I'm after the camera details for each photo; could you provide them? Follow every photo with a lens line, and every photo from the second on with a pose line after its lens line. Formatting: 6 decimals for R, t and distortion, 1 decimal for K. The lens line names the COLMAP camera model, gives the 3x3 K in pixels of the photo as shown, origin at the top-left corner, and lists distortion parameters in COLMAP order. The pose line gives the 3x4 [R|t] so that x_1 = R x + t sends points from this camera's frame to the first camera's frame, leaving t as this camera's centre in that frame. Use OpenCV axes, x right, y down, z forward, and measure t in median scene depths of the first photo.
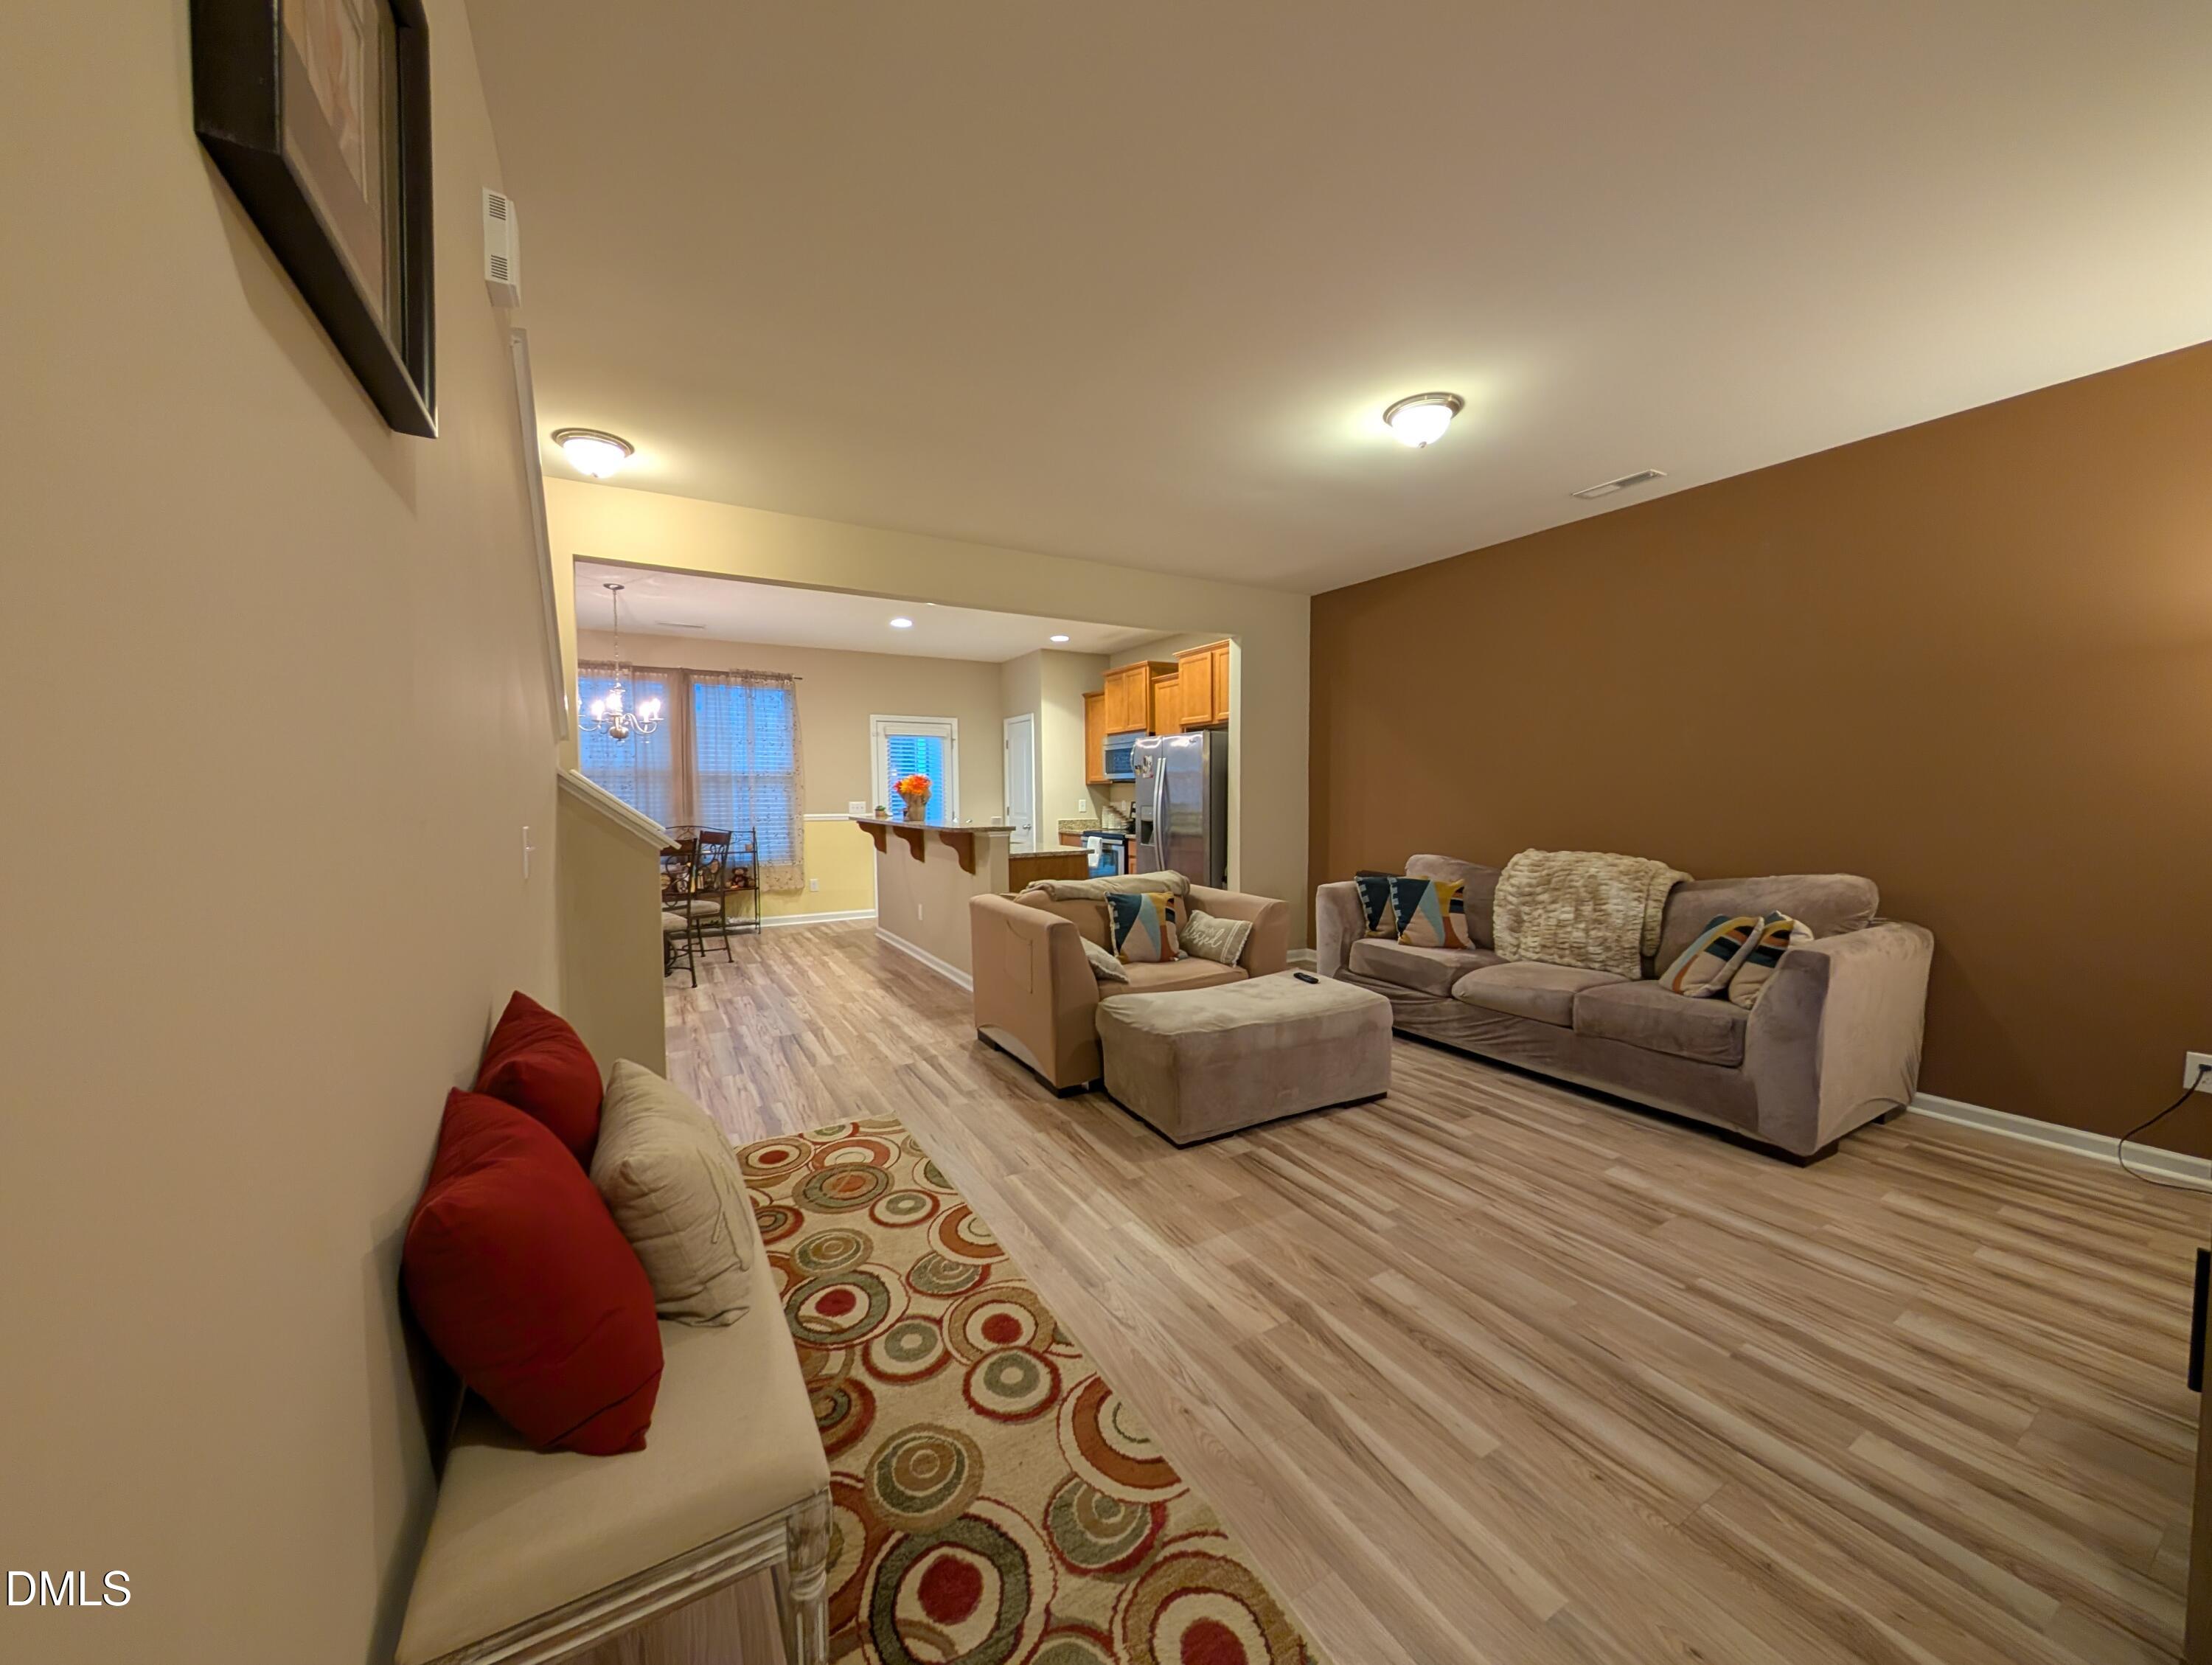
lens RADIAL K [[800.4, 0, 1098.3], [0, 800.4, 822.5], [0, 0, 1]] dist [0.000292, 0.000206]
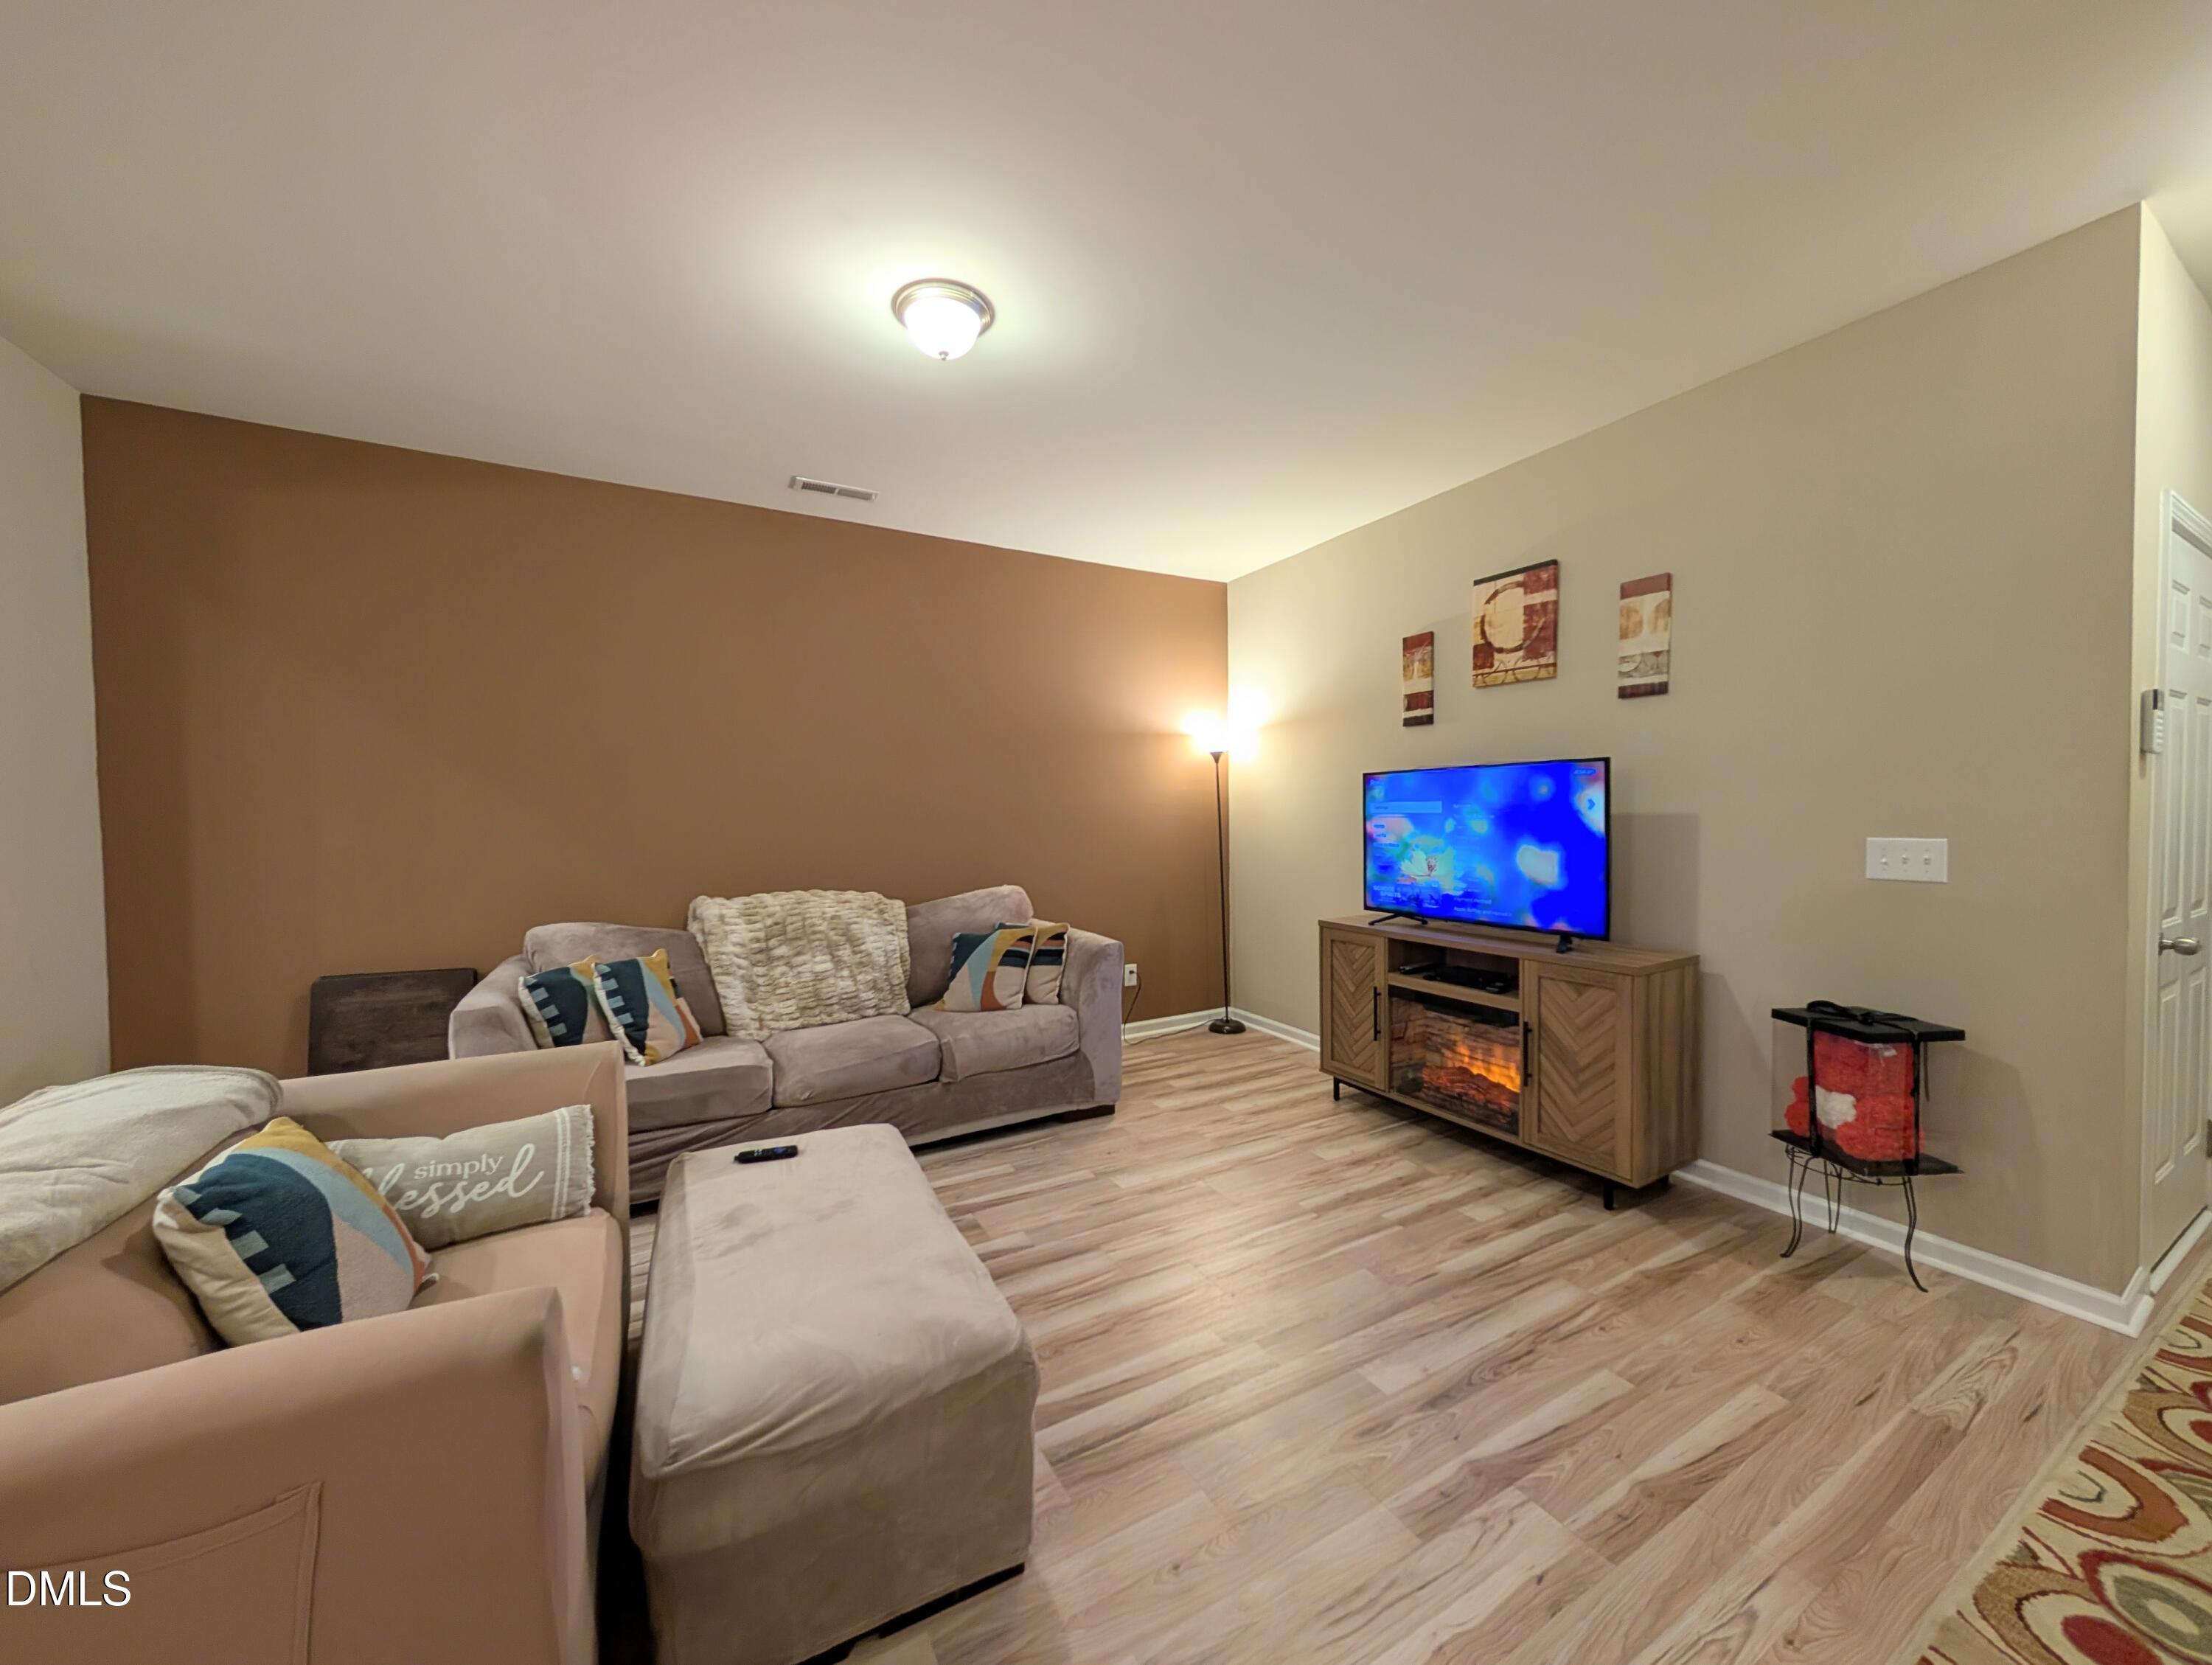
lens RADIAL K [[798.7, 0, 1107.8], [0, 798.7, 834.6], [0, 0, 1]] dist [-0.000331, 0.000020]
pose [[0.013957, -0.021257, 0.999677, -0.375181], [0.049807, 0.998548, 0.020538, -0.038159], [-0.998661, 0.049504, 0.014995, 0.950040]]
